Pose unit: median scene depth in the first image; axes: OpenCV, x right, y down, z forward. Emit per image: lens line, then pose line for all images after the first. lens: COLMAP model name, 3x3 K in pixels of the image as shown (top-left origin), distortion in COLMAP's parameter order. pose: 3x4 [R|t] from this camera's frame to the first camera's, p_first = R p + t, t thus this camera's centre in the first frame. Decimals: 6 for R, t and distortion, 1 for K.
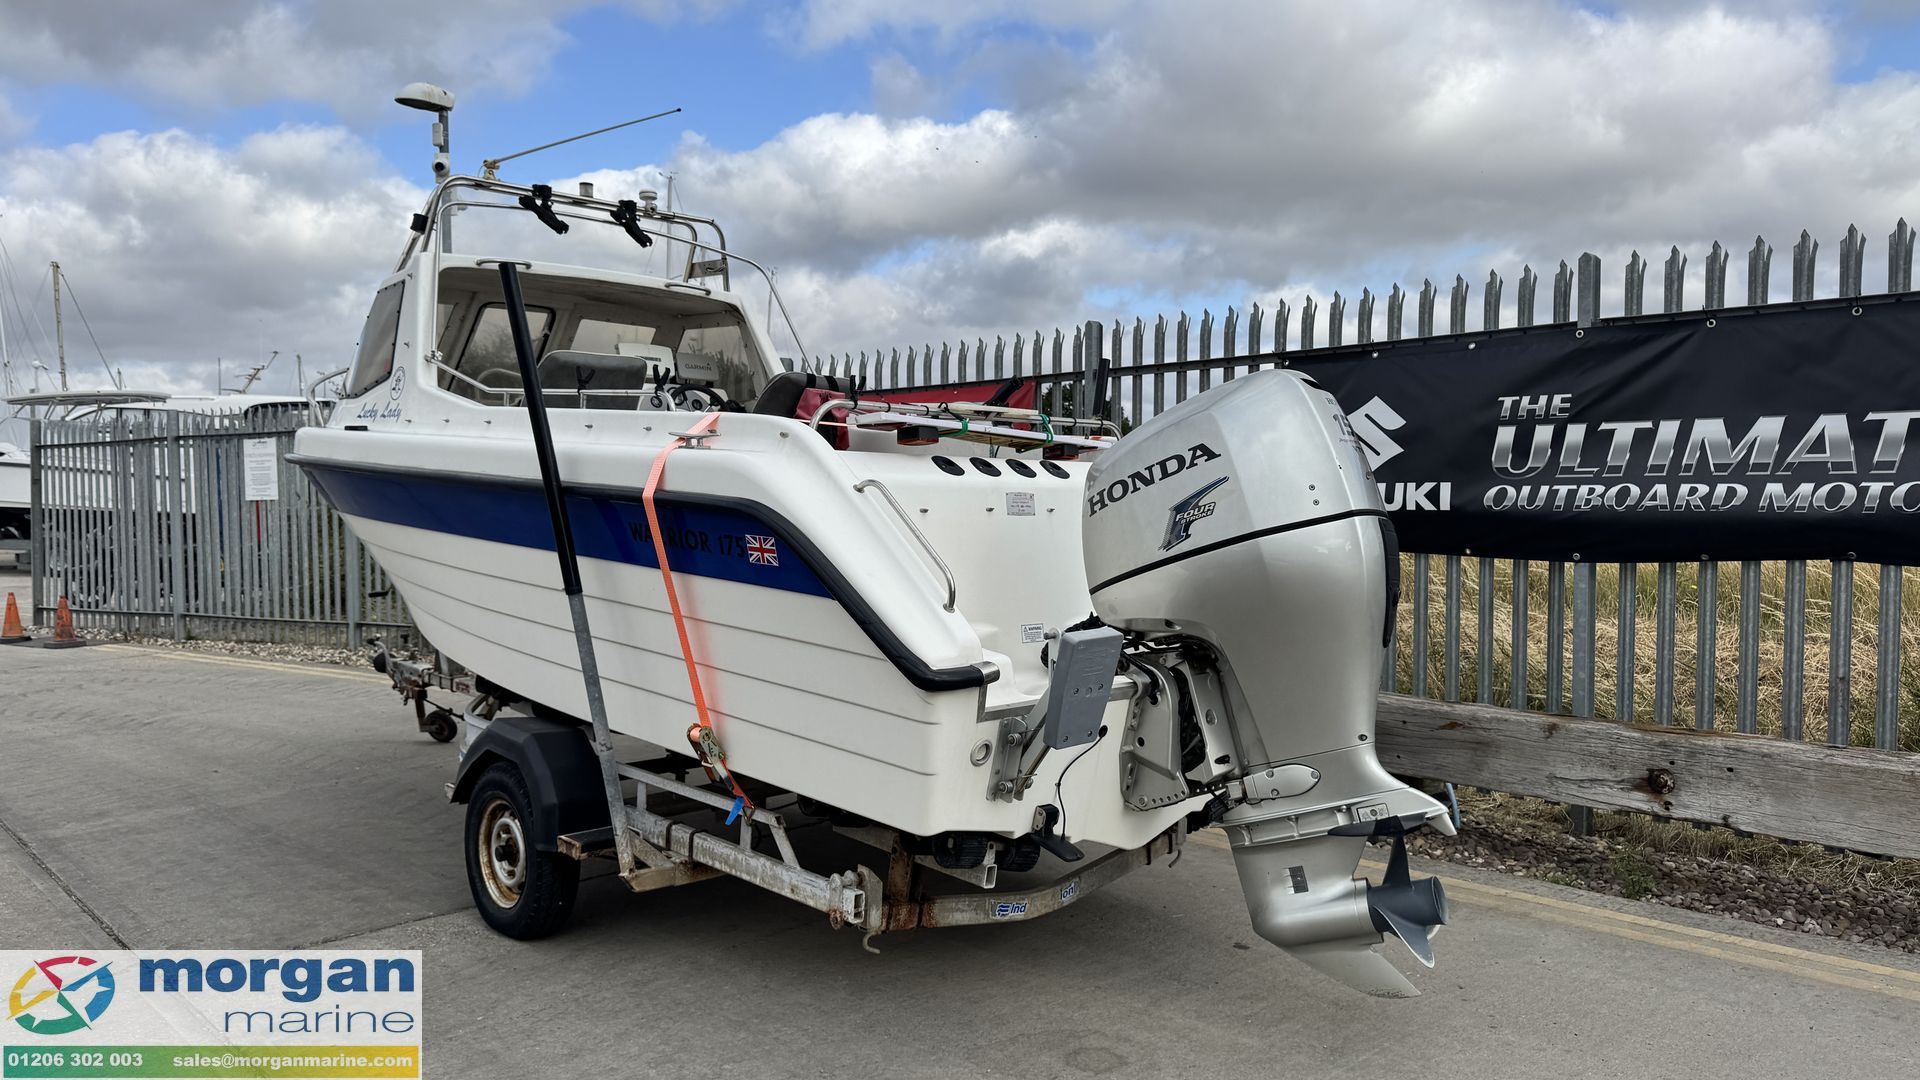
lens RADIAL K [[1325.0, 0, 967.5], [0, 1325.0, 556.4], [0, 0, 1]] dist [0.061228, -0.078459]
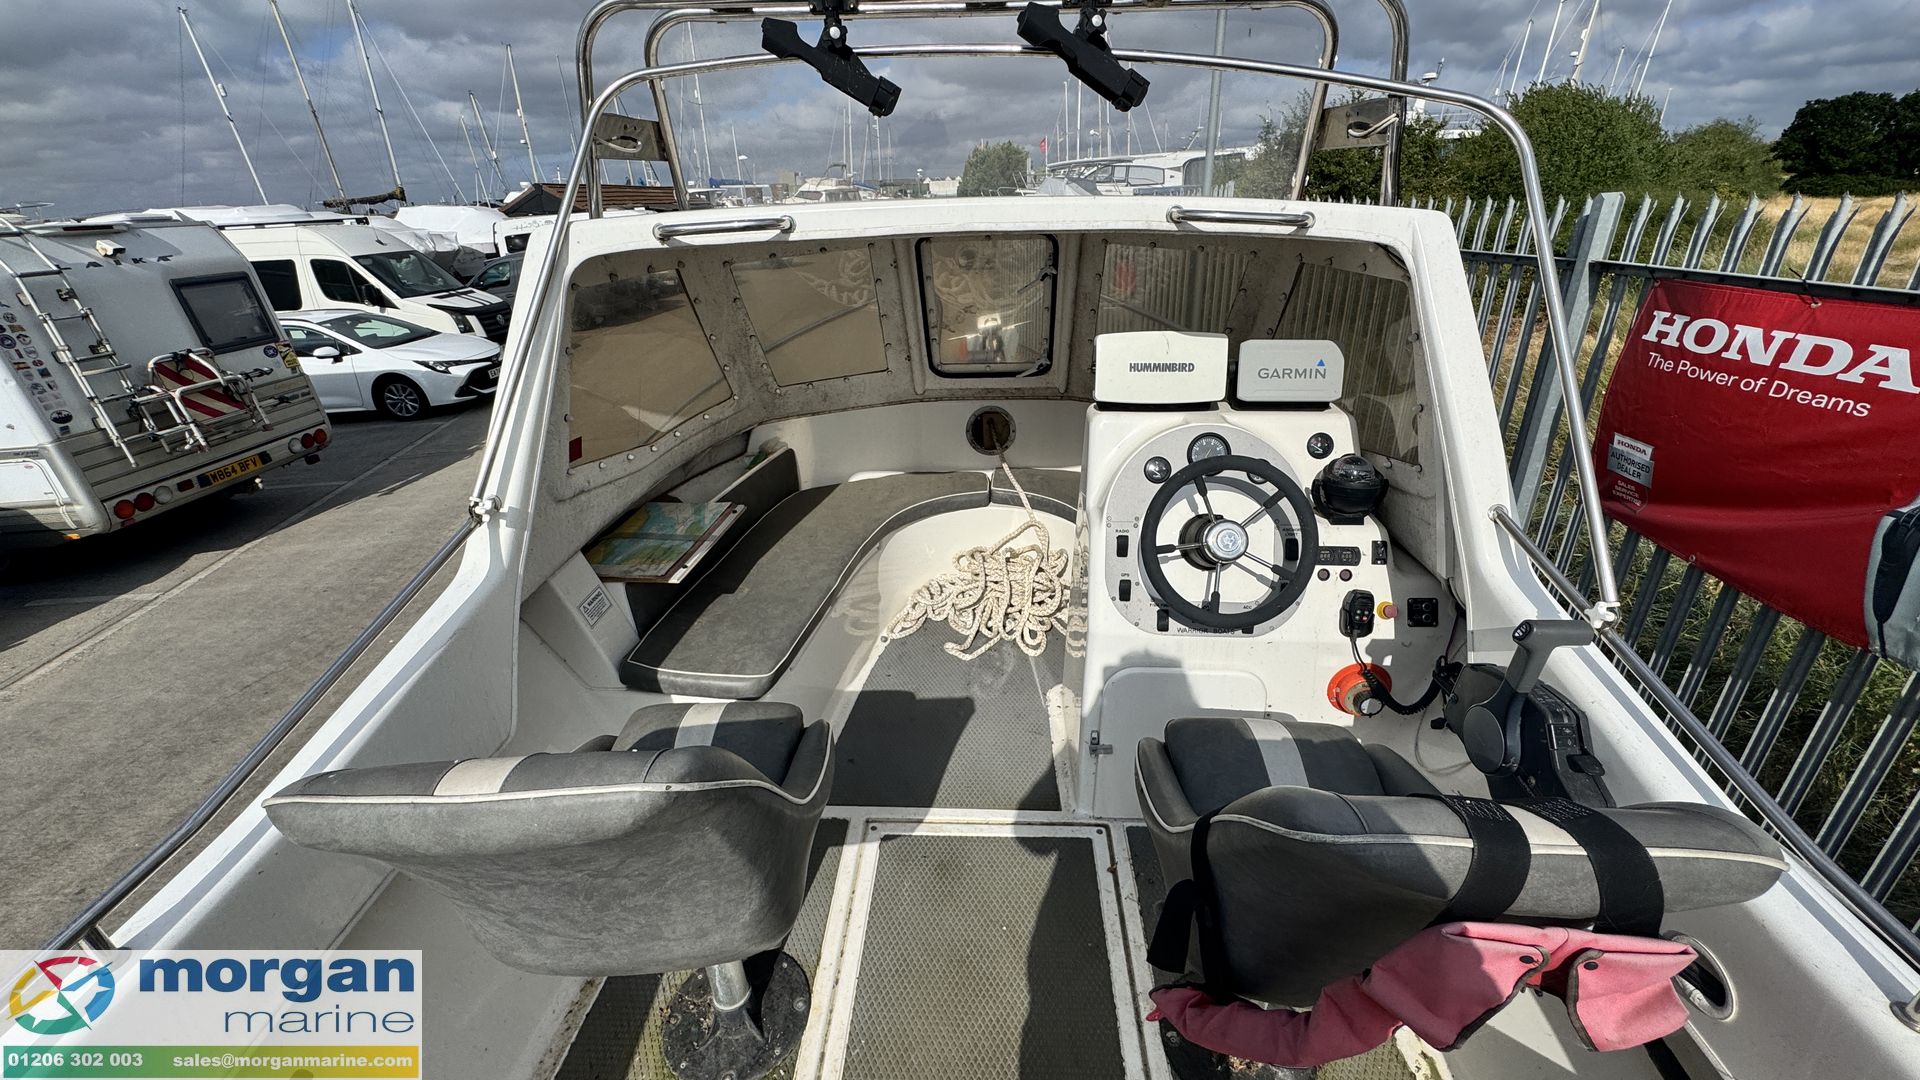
lens RADIAL K [[762.2, 0, 964.6], [0, 762.2, 539.4], [0, 0, 1]] dist [-0.004267, 0.000330]
pose [[0.691941, 0.284045, -0.663730, -0.120323], [-0.013614, 0.924321, 0.381373, -0.244080], [0.721826, -0.254852, 0.643442, 0.970963]]
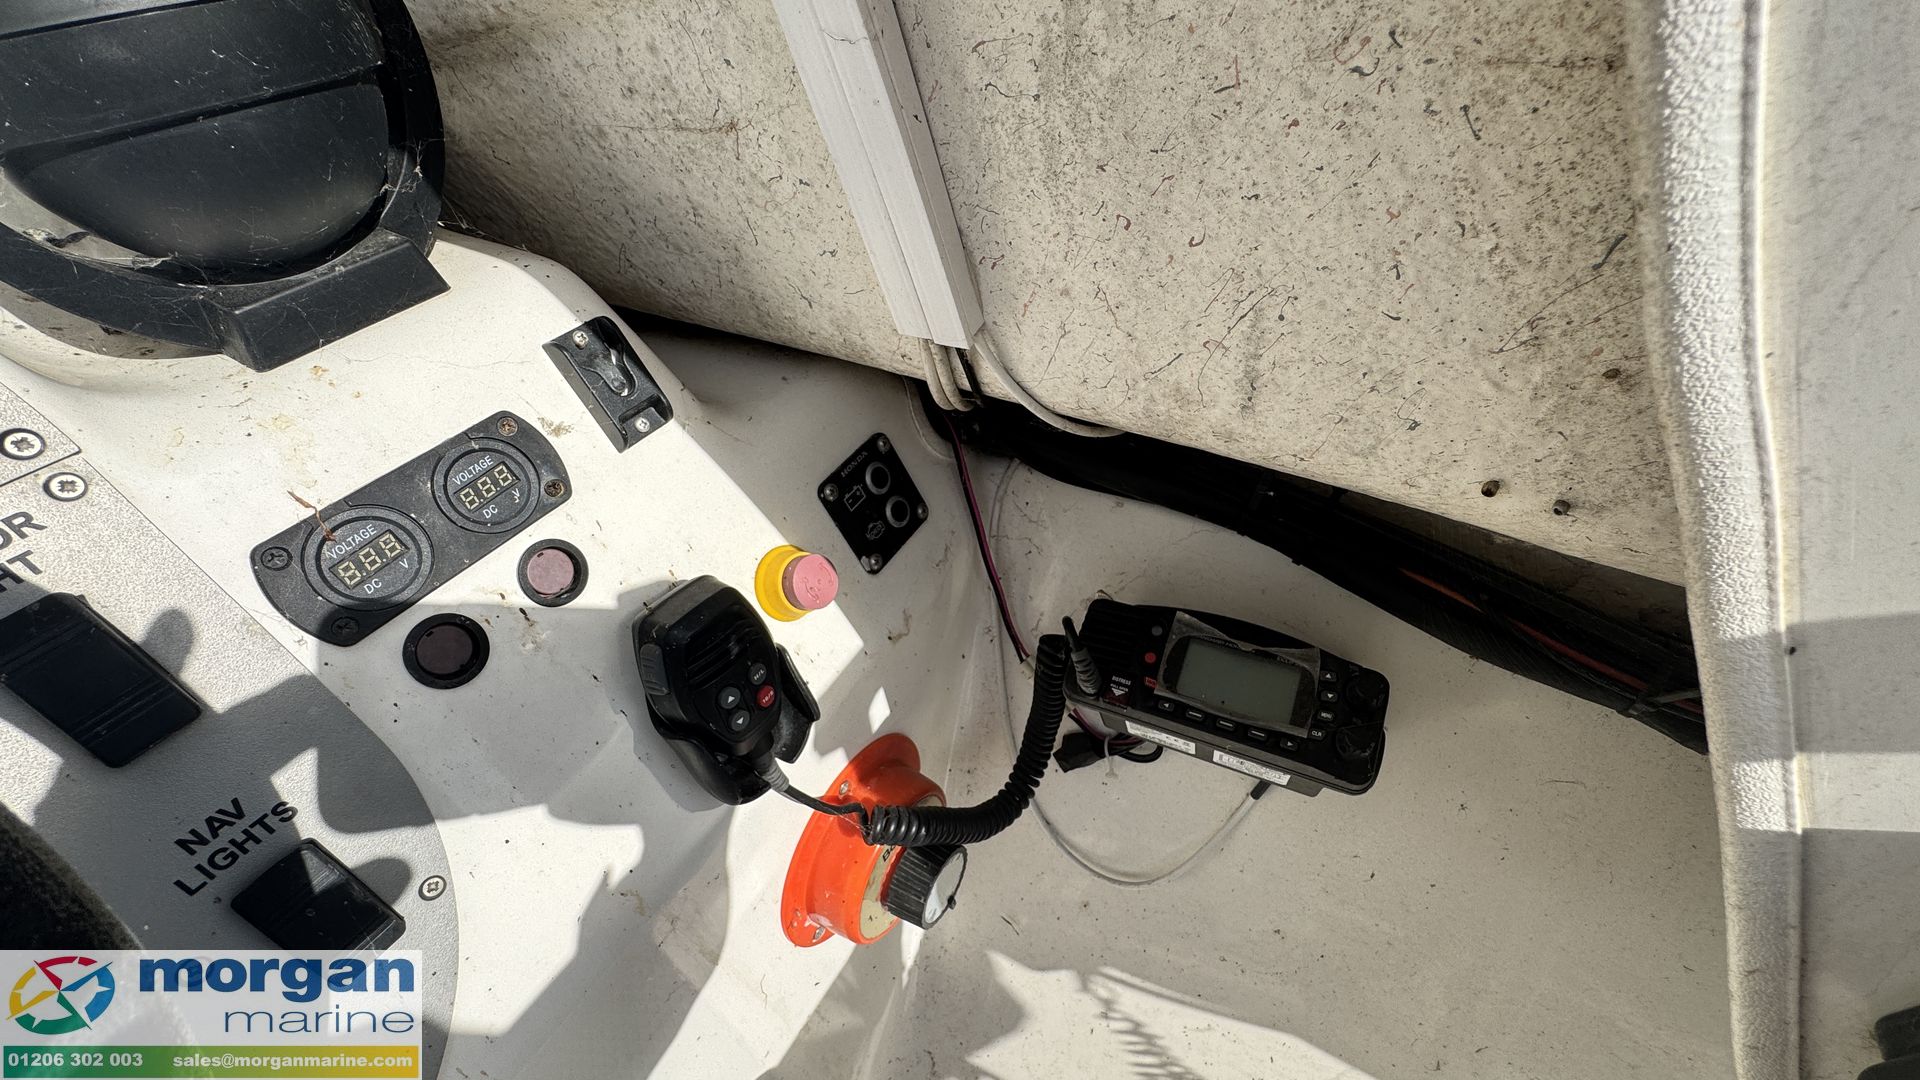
lens RADIAL K [[766.1, 0, 960.0], [0, 766.1, 540.0], [0, 0, 1]] dist [-0.003122, 0.000492]
pose [[0.953889, -0.254911, 0.158483, -0.197208], [0.103578, 0.775102, 0.623288, -0.144794], [-0.281724, -0.578132, 0.765764, 1.239782]]
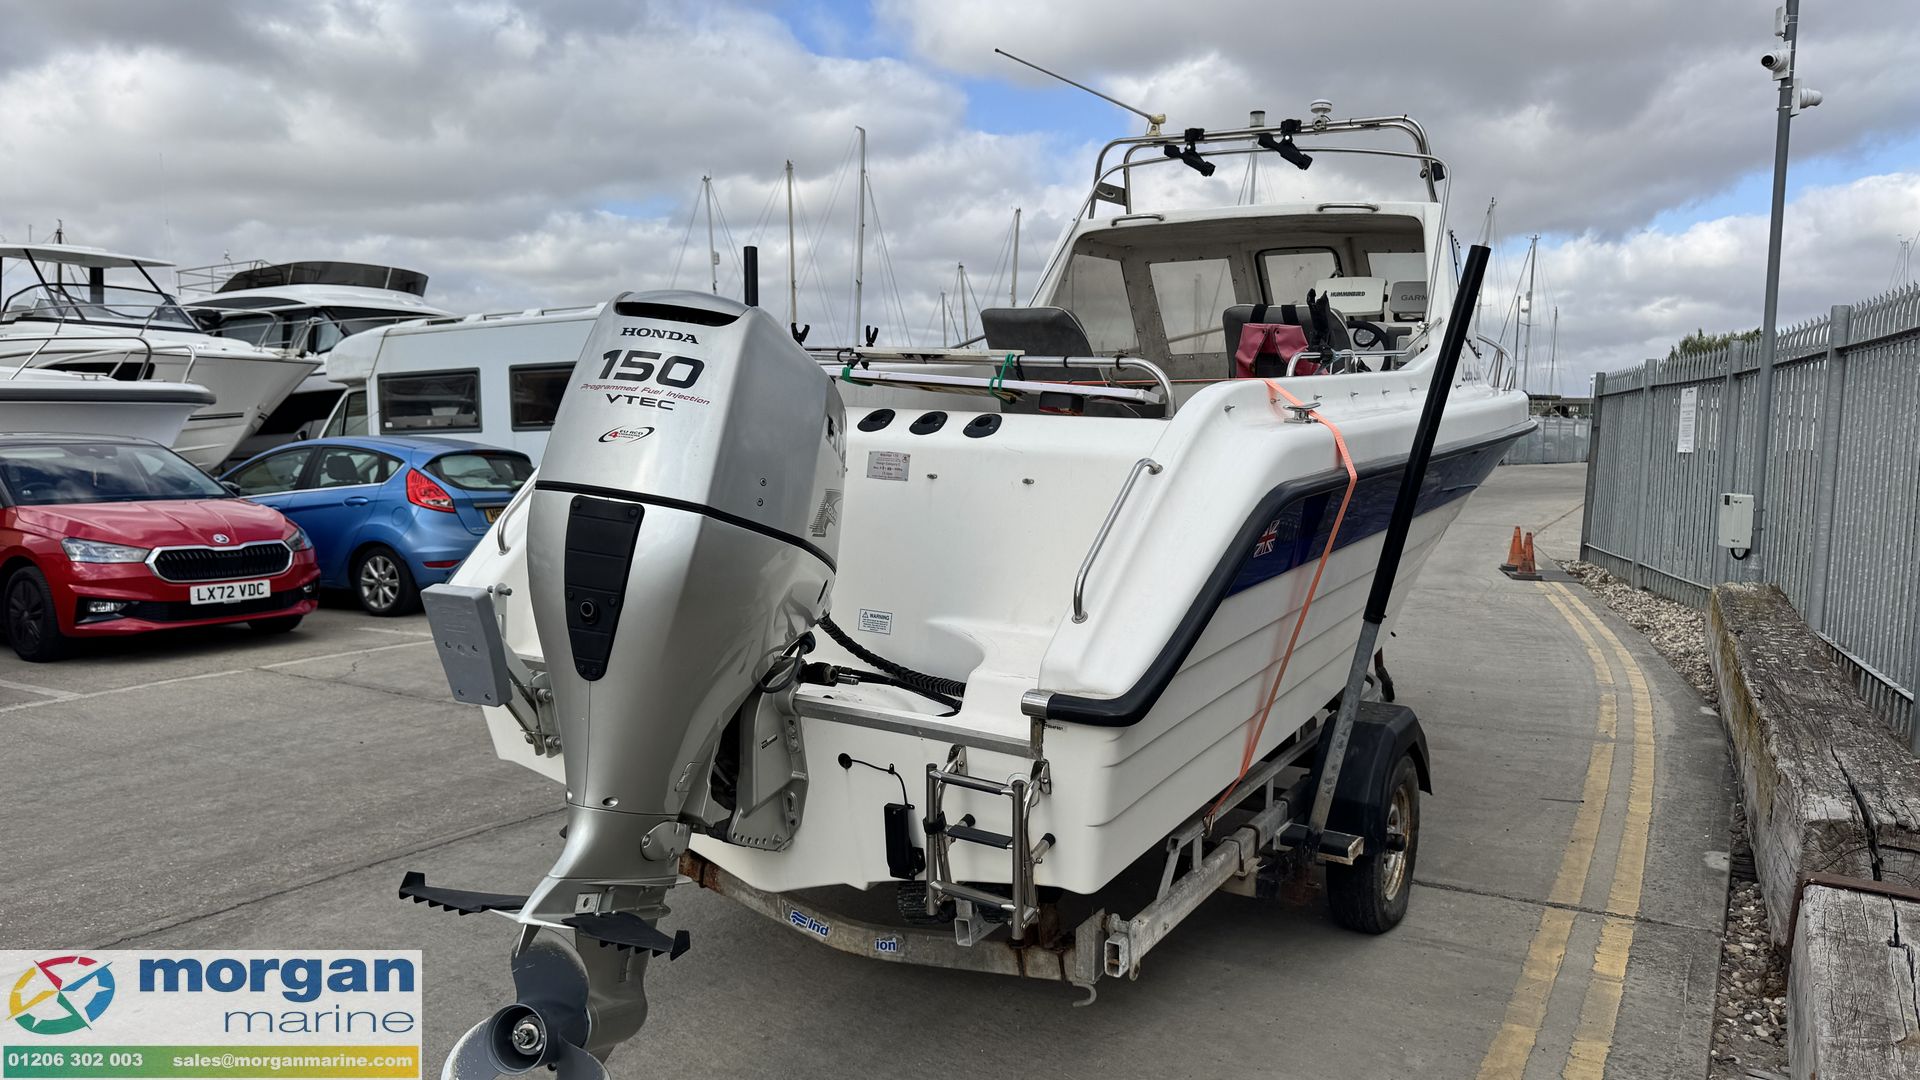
lens RADIAL K [[1336.7, 0, 990.1], [0, 1336.7, 563.1], [0, 0, 1]] dist [0.061561, -0.088740]
pose [[0.280736, 0.113585, -0.953040, 0.702535], [-0.074662, 0.992548, 0.096300, -0.052489], [0.956877, 0.044121, 0.287124, 0.672410]]
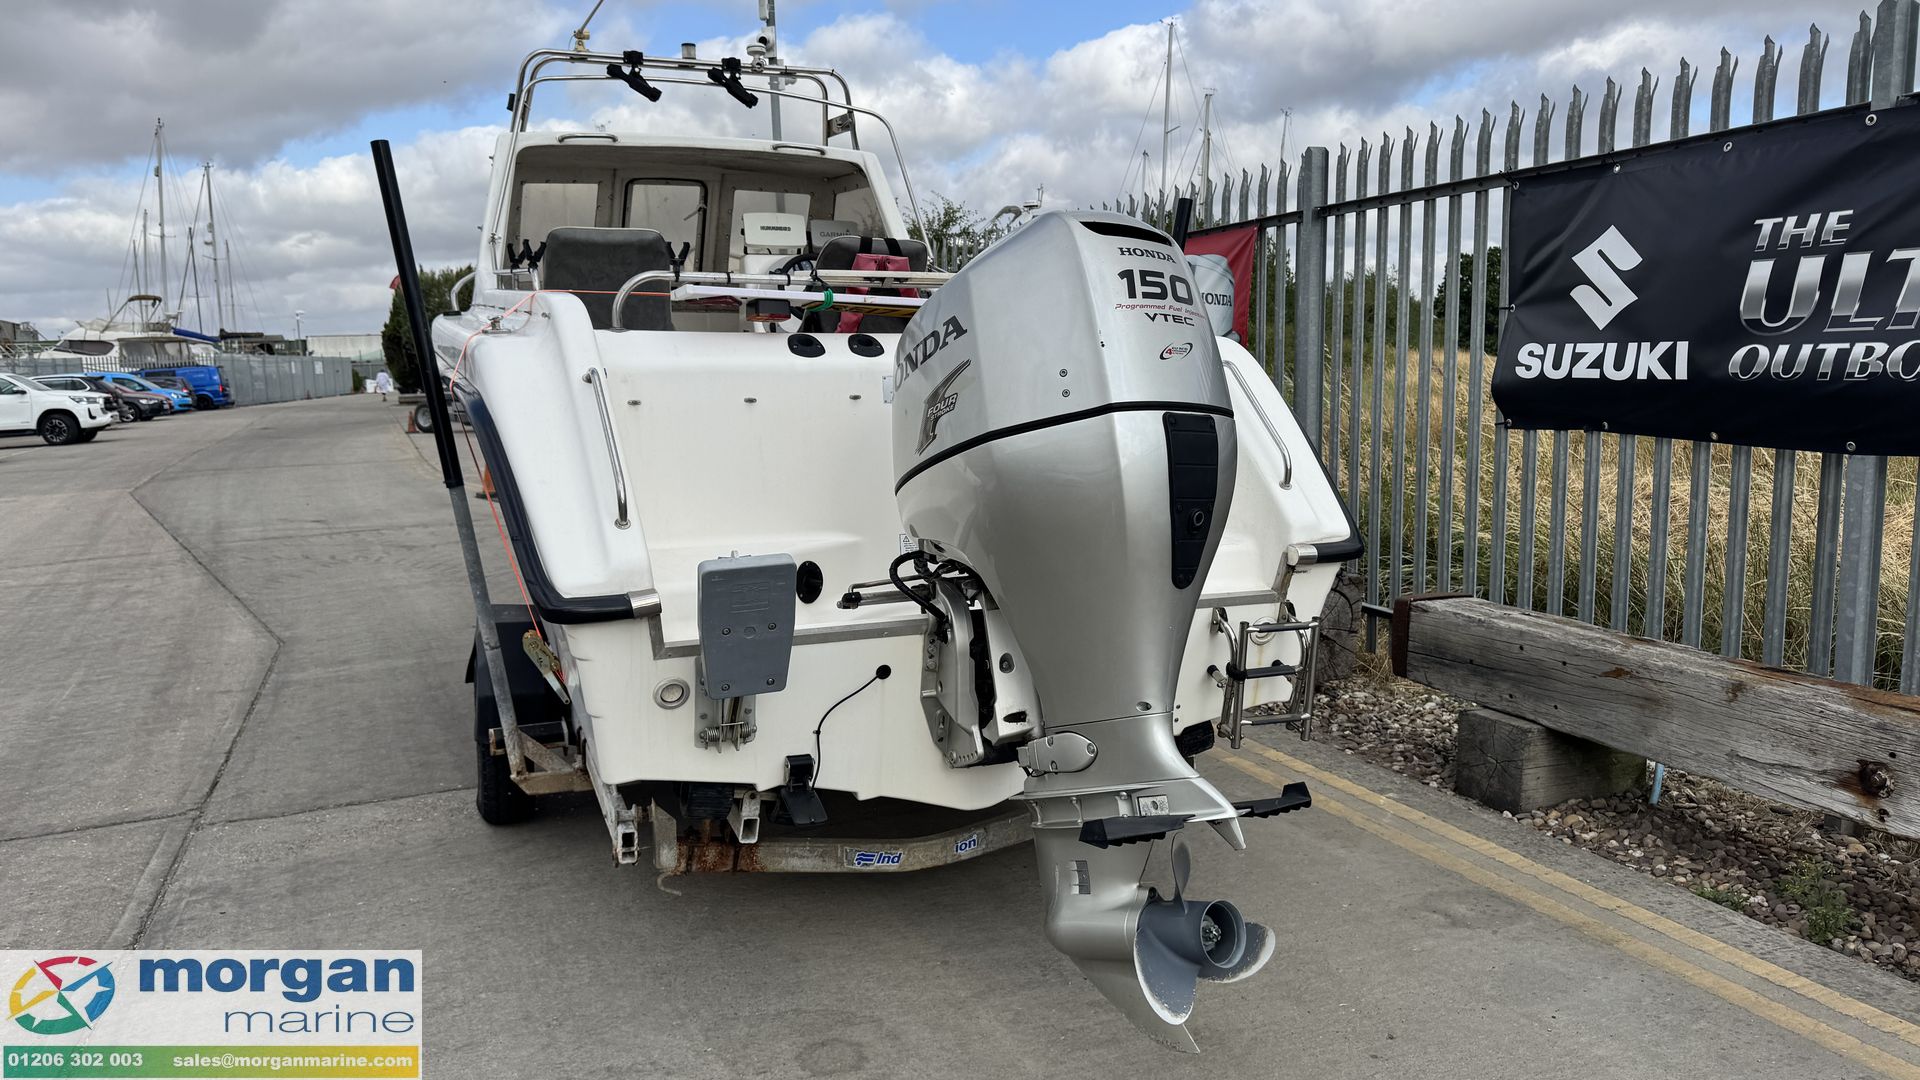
lens RADIAL K [[1325.0, 0, 967.5], [0, 1325.0, 556.4], [0, 0, 1]] dist [0.061228, -0.078459]
pose [[0.926323, 0.037881, -0.374821, 0.321664], [0.001605, 0.994526, 0.104476, -0.017958], [0.376727, -0.097380, 0.921192, 0.189918]]
